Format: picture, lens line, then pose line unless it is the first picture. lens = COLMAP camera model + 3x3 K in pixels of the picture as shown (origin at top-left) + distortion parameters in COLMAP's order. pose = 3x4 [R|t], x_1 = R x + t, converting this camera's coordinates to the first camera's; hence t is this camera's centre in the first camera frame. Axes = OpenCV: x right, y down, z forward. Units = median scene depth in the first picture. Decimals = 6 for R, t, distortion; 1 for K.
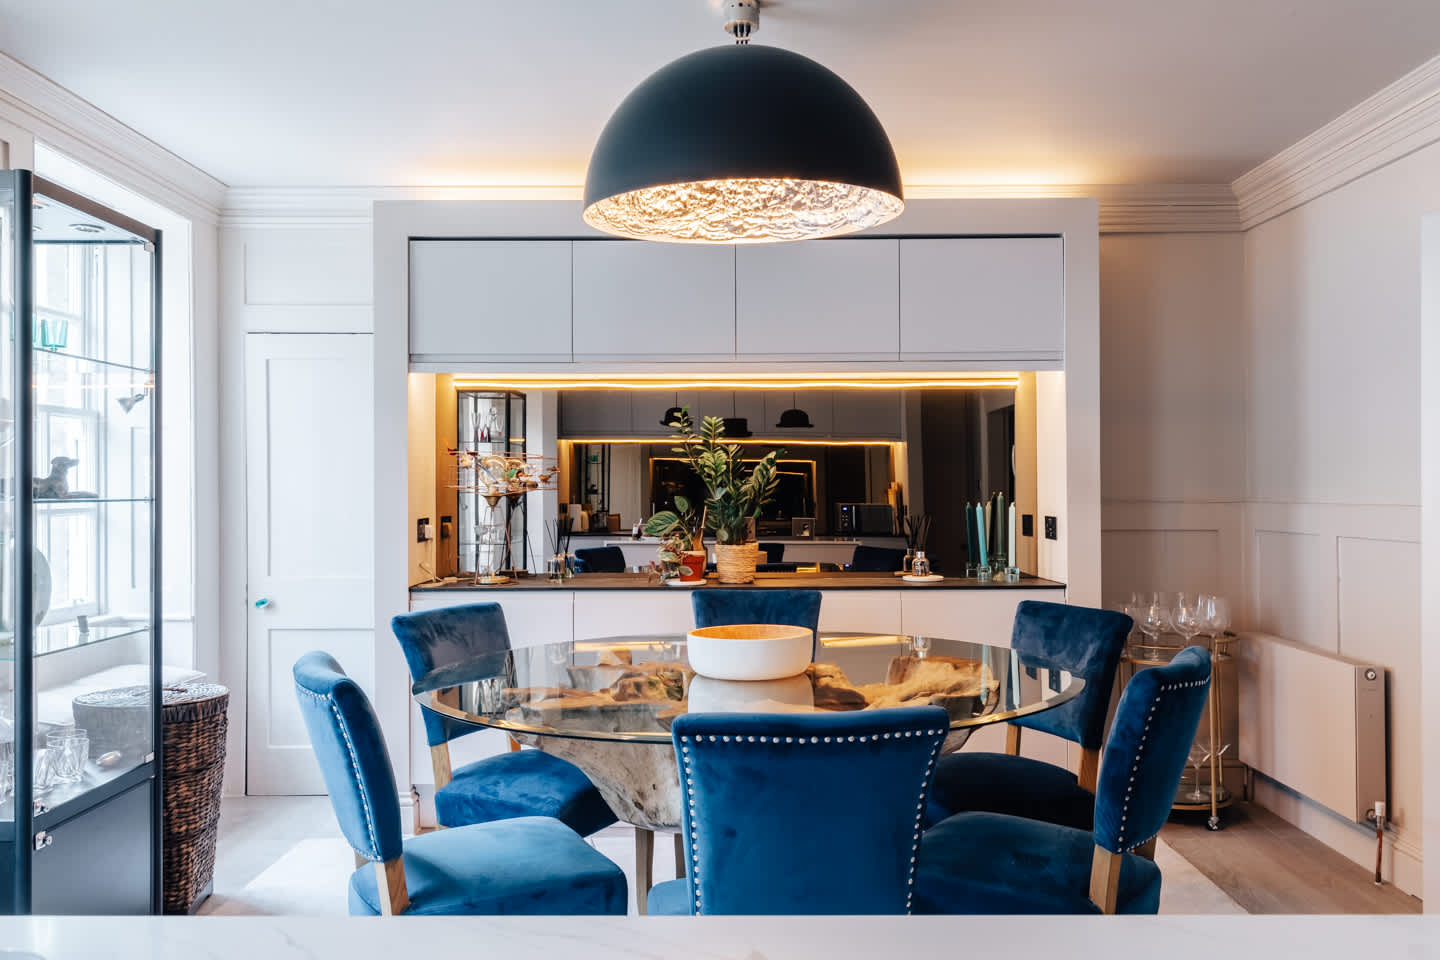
lens RADIAL K [[1087.7, 0, 720.0], [0, 1087.7, 480.0], [0, 0, 1]] dist [-0.005374, -0.002178]
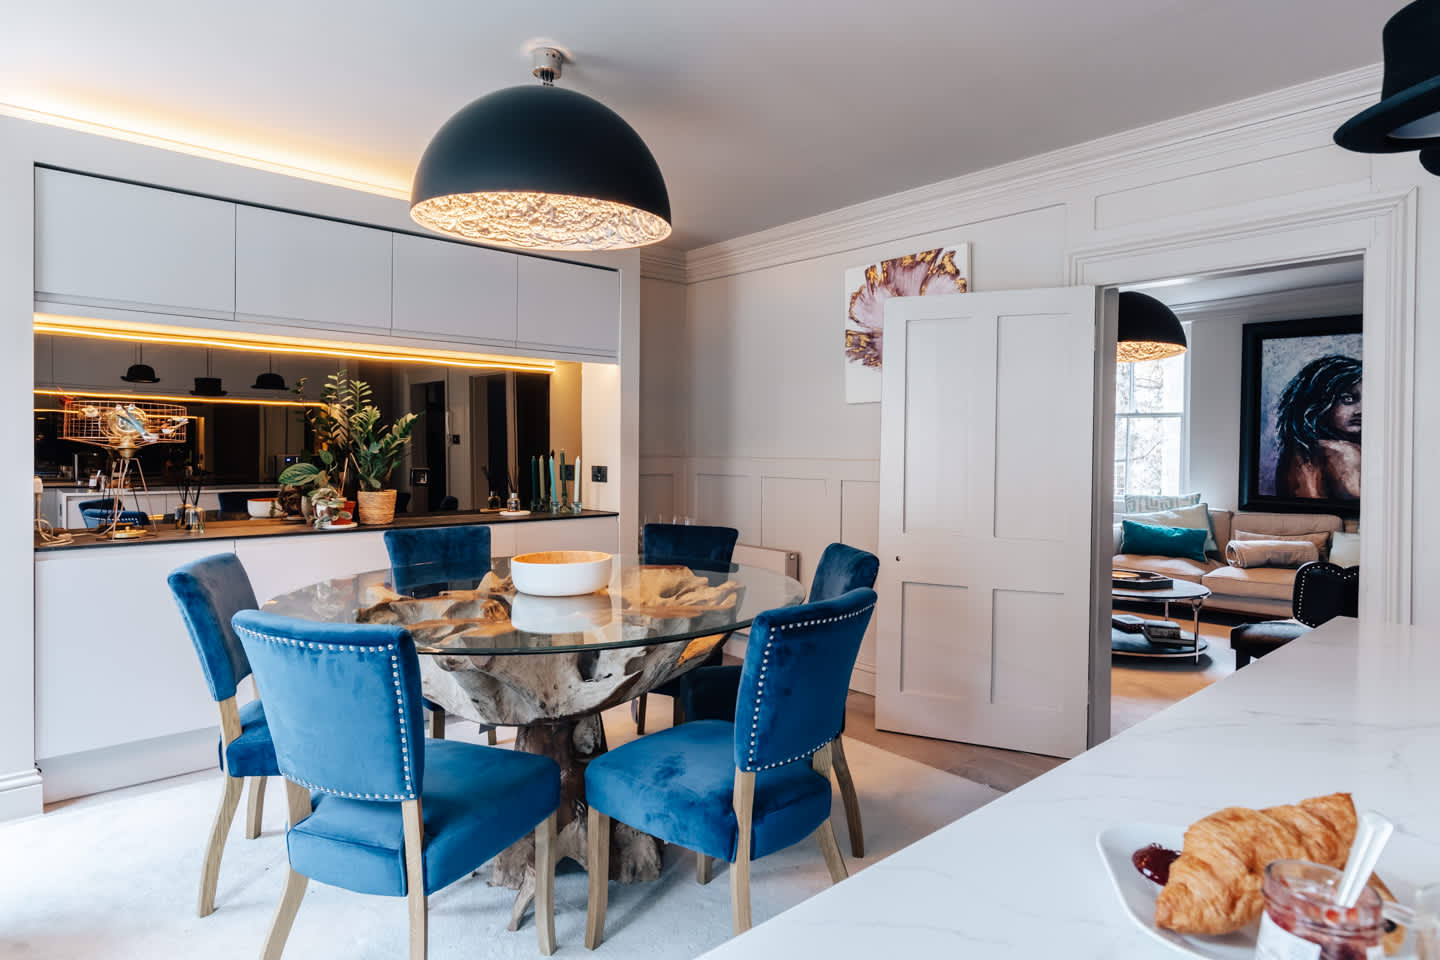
lens RADIAL K [[801.5, 0, 721.7], [0, 801.5, 456.1], [0, 0, 1]] dist [0.000751, -0.000977]
pose [[0.755587, 0.002465, 0.655044, -0.290550], [-0.016245, 0.999756, 0.014976, 0.002714], [-0.654847, -0.021957, 0.755443, 0.113281]]
